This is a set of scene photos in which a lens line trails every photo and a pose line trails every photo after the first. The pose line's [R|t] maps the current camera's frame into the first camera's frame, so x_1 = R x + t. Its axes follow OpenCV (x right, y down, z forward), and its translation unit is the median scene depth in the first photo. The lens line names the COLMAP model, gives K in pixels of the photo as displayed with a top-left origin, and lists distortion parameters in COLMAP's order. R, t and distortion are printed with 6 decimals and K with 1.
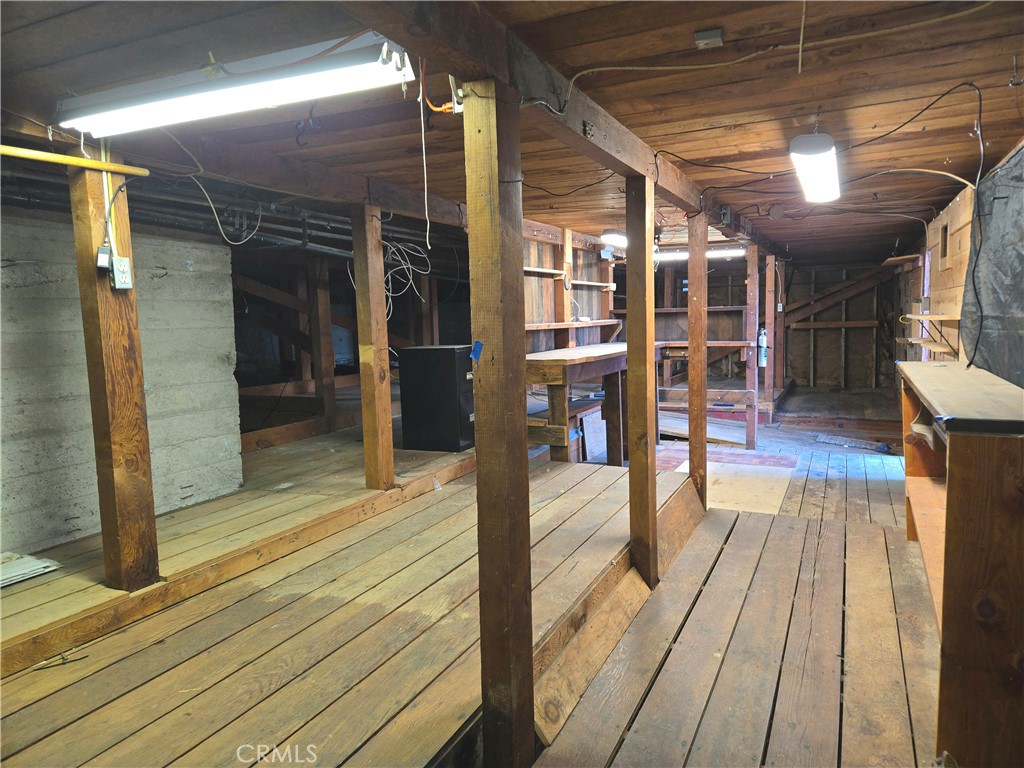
lens RADIAL K [[682.9, 0, 516.1], [0, 682.9, 378.5], [0, 0, 1]] dist [0.072232, -0.068973]
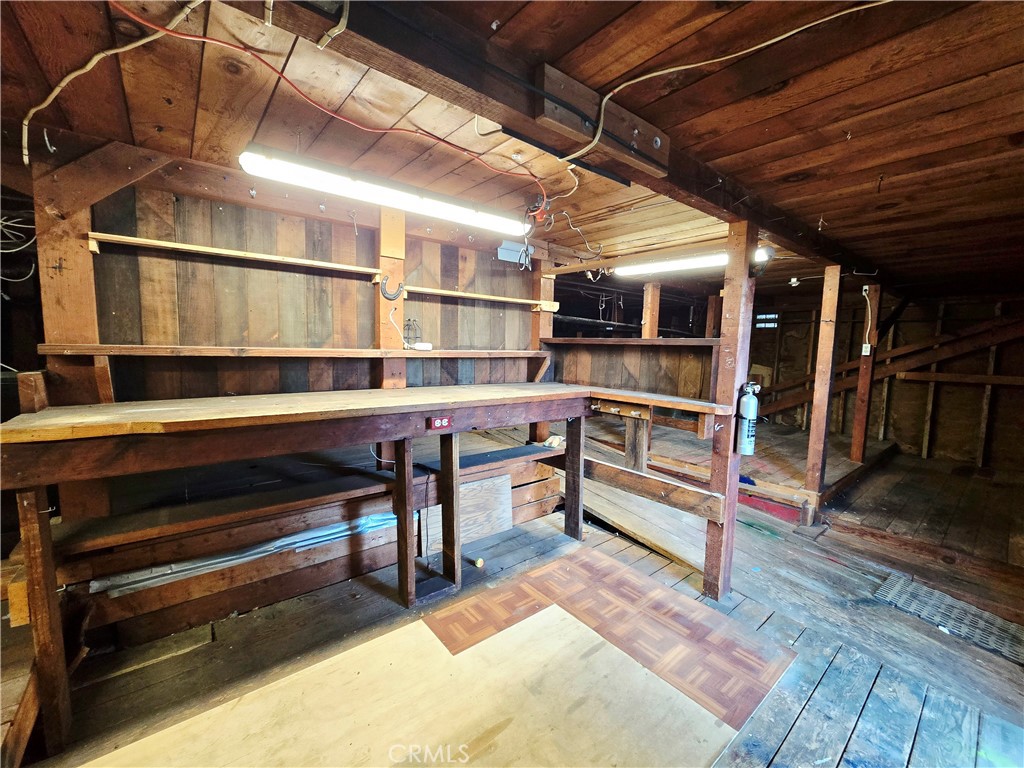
lens RADIAL K [[418.2, 0, 512.0], [0, 418.2, 384.0], [0, 0, 1]] dist [-0.001599, -0.000050]
pose [[0.904552, 0.089963, -0.416763, 0.219111], [-0.088144, 0.995827, 0.023652, -0.042545], [0.417152, 0.015341, 0.908707, 0.426866]]
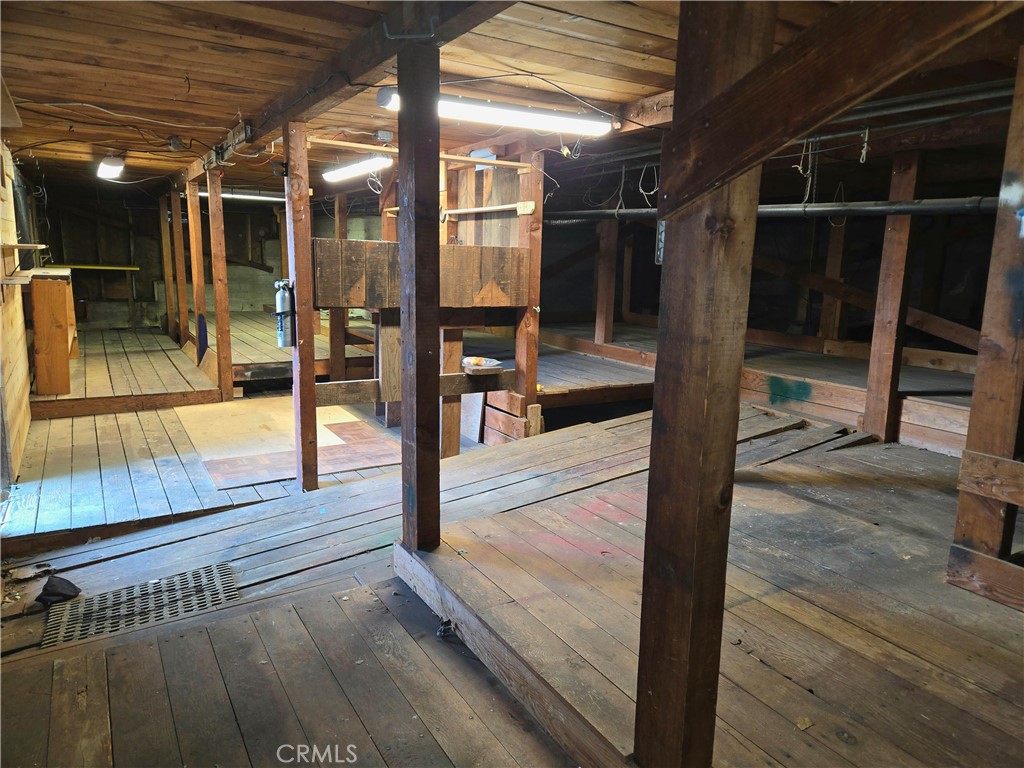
lens RADIAL K [[682.9, 0, 516.1], [0, 682.9, 378.5], [0, 0, 1]] dist [0.072232, -0.068973]
pose [[-0.541321, 0.150207, -0.827290, 0.489189], [-0.095993, 0.966440, 0.238283, -0.096095], [0.835318, 0.208401, -0.508736, 0.978572]]
